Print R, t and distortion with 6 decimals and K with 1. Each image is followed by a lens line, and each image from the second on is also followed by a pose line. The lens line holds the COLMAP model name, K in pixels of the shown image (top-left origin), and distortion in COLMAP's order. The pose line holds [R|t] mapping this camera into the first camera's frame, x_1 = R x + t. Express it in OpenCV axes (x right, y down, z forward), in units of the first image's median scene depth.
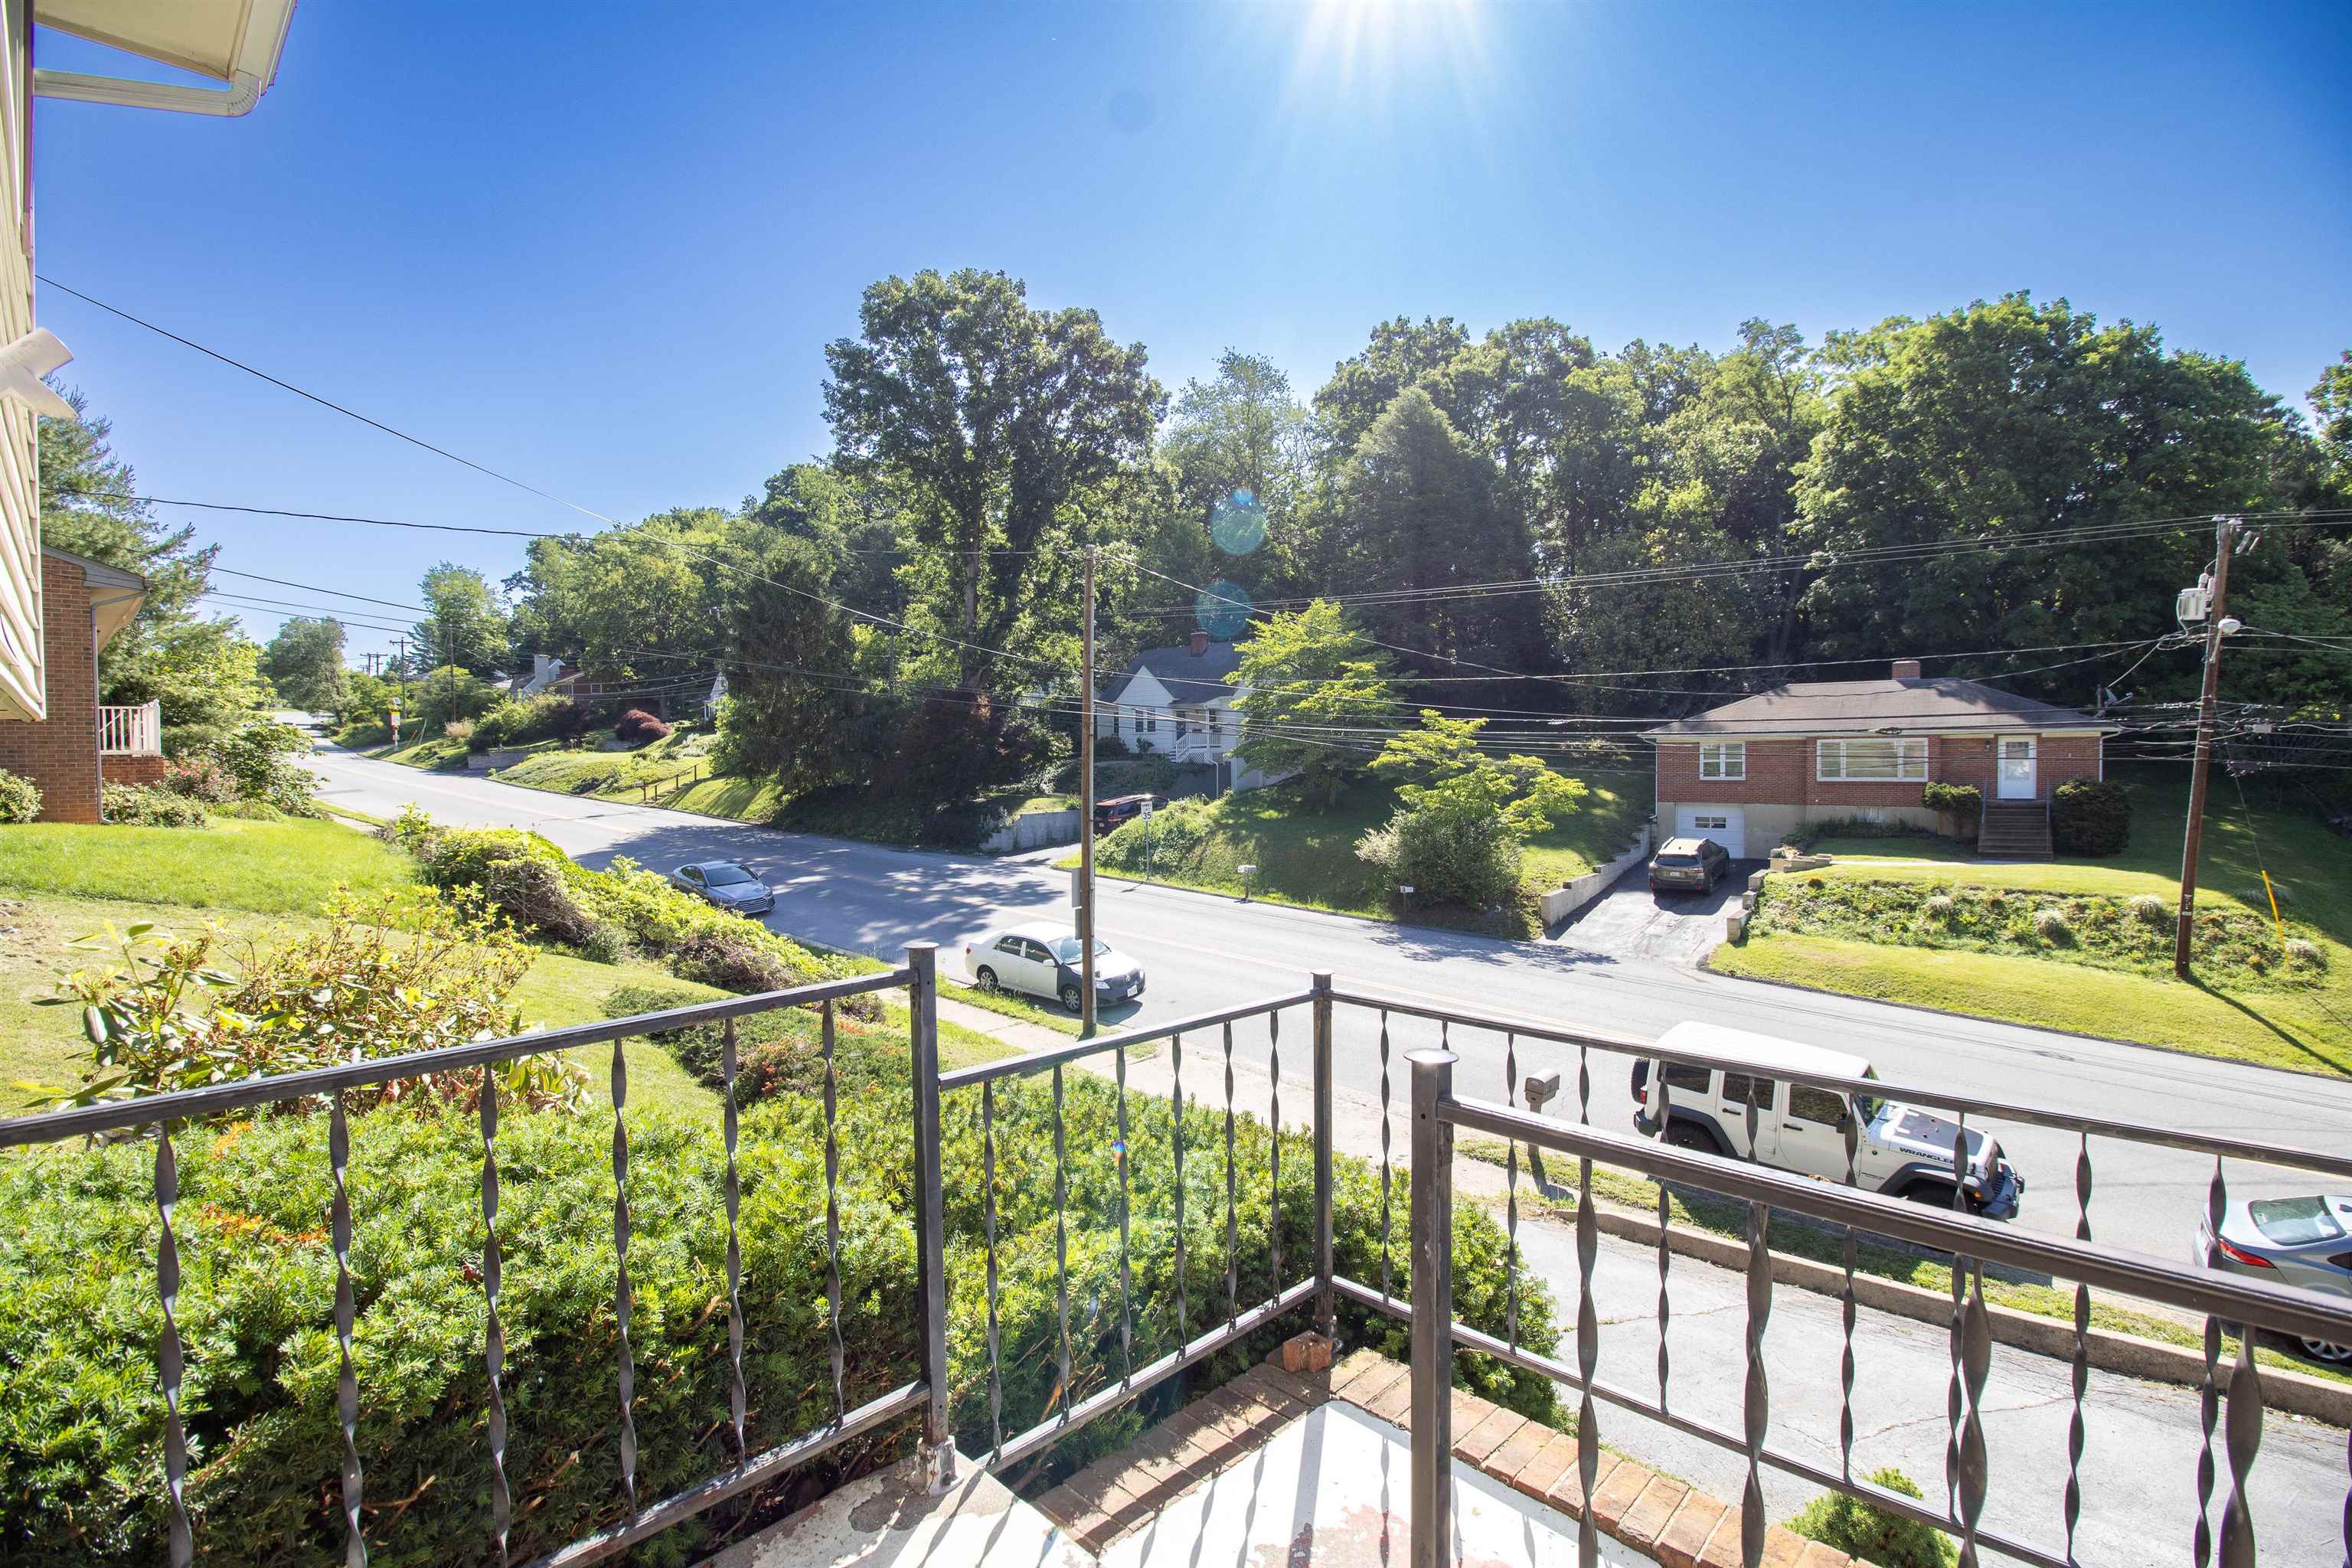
lens RADIAL K [[1107.8, 0, 1180.2], [0, 1107.8, 781.3], [0, 0, 1]] dist [-0.001598, -0.000194]
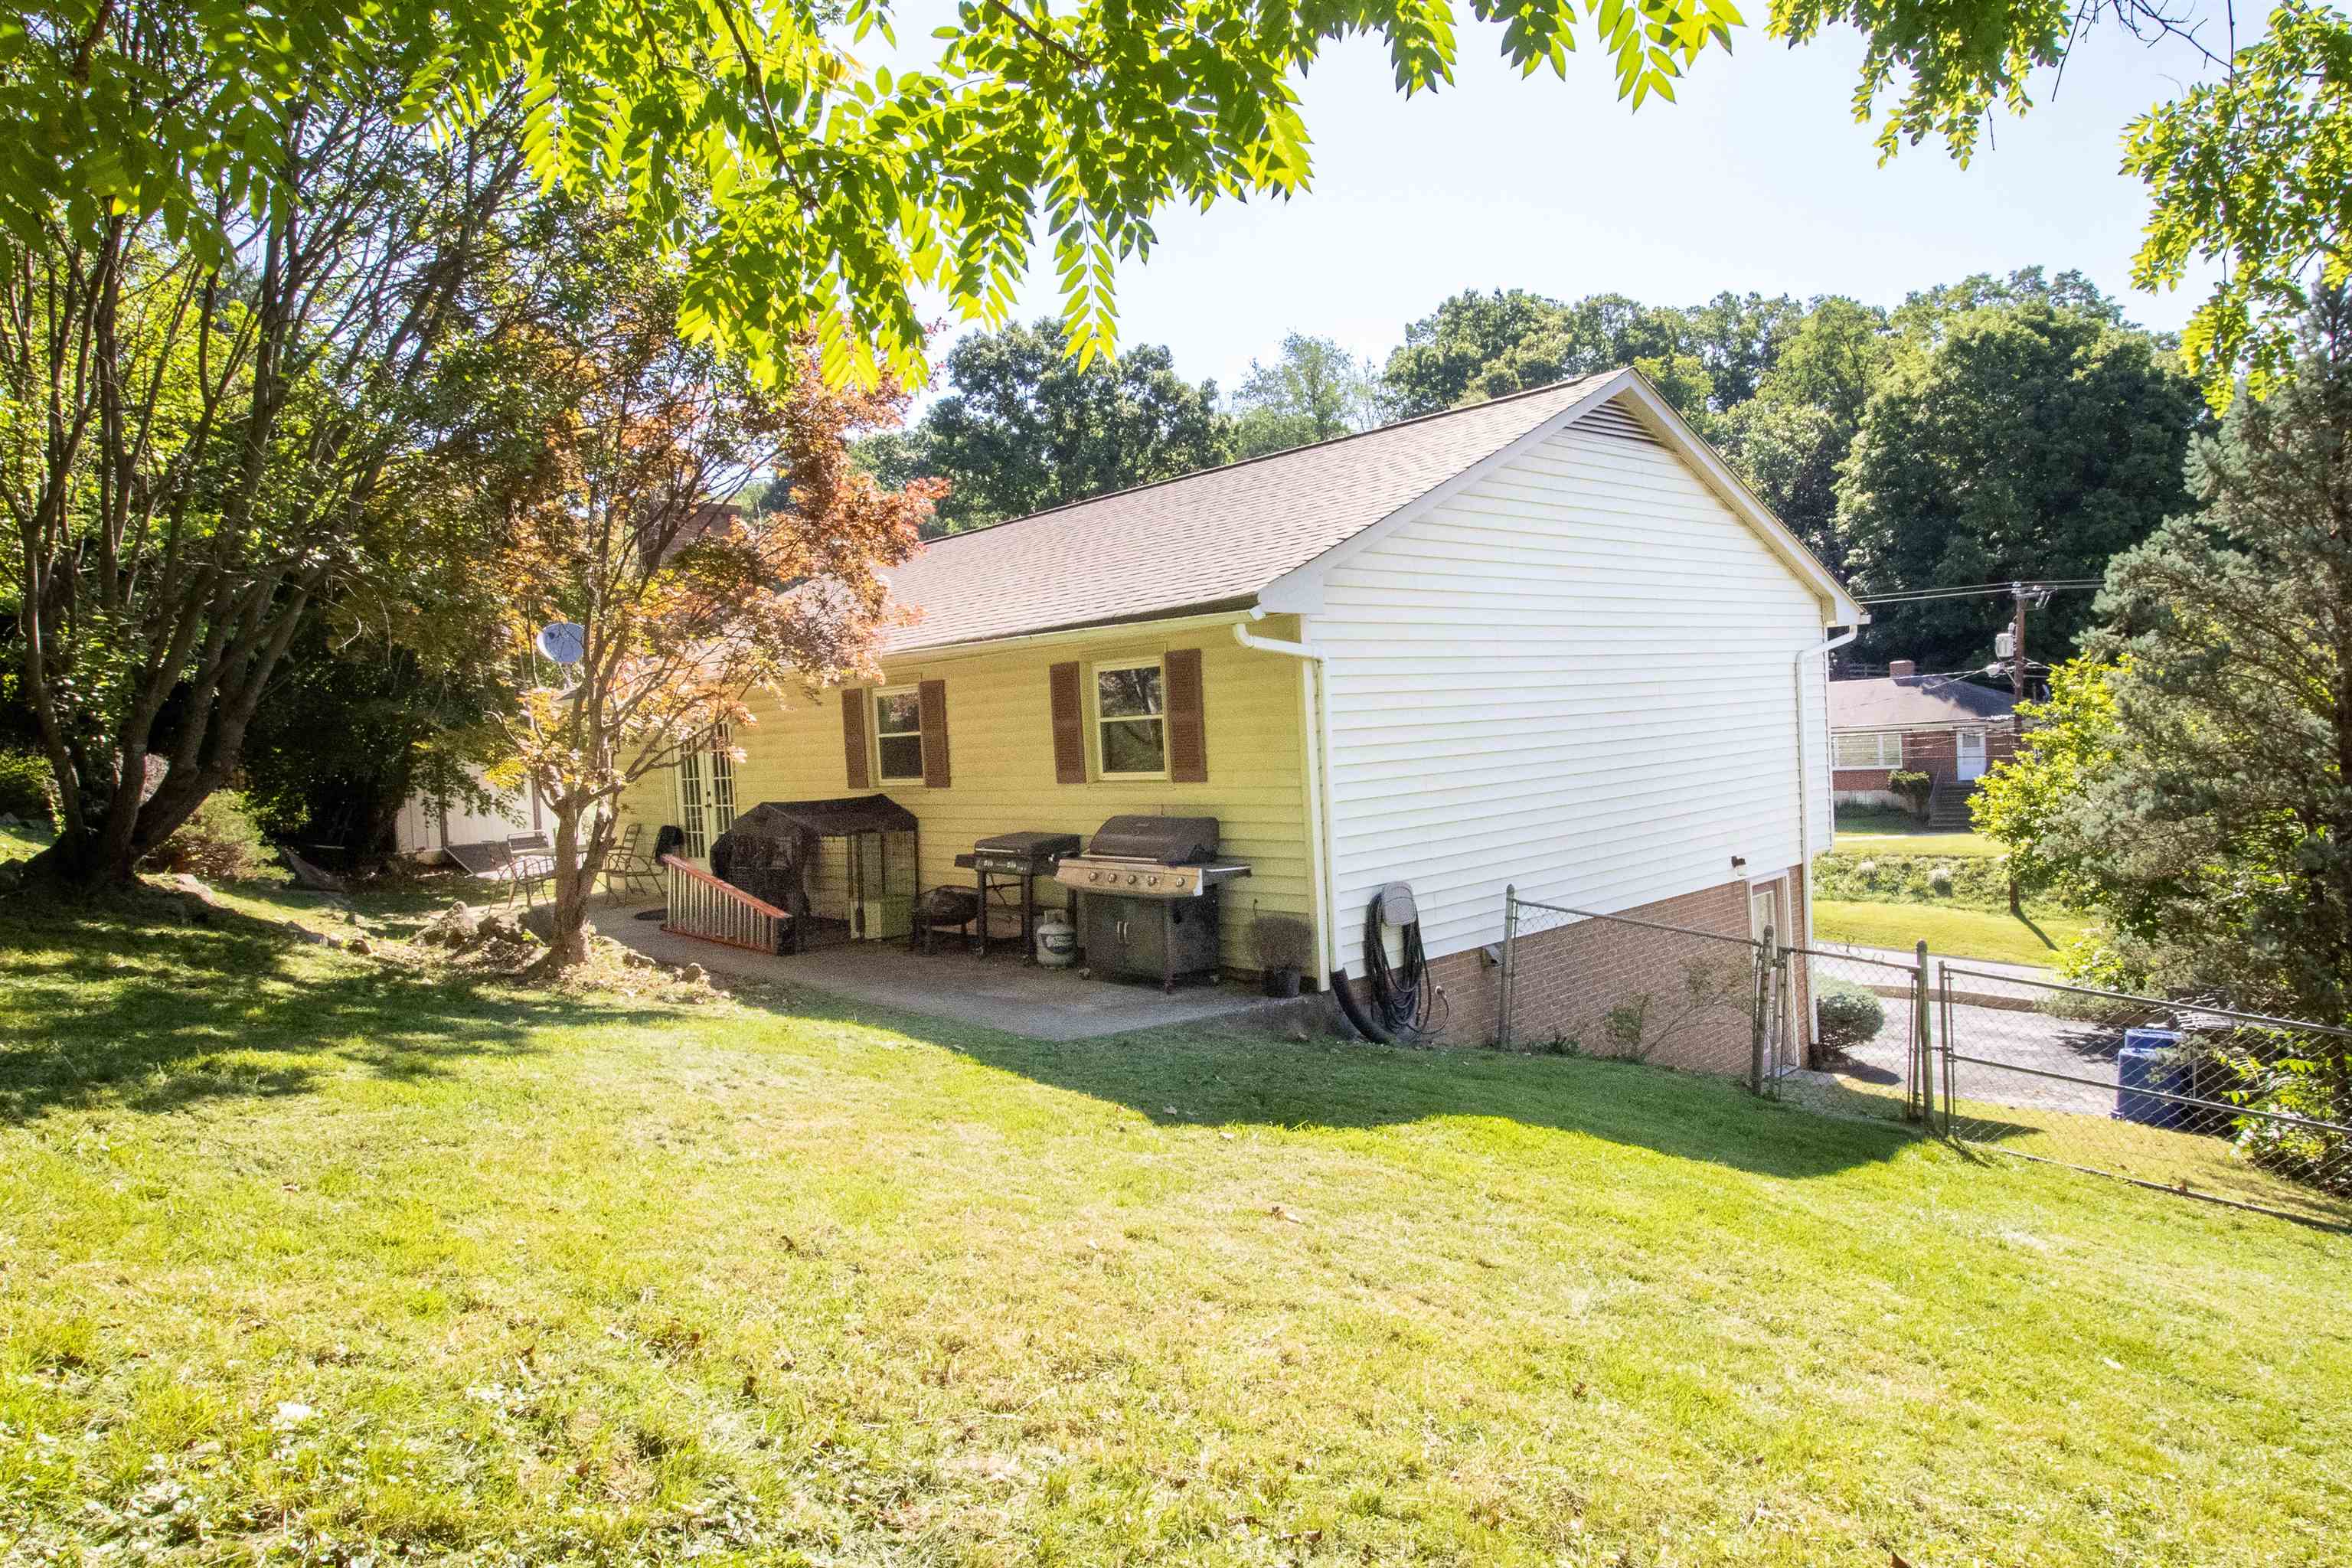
lens RADIAL K [[1253.4, 0, 1172.0], [0, 1253.4, 782.0], [0, 0, 1]] dist [0.005091, 0.001555]
pose [[0.996806, -0.045623, -0.065552, -0.013347], [0.045951, 0.998938, 0.003505, -0.015336], [0.065322, -0.006506, 0.997843, -0.242759]]
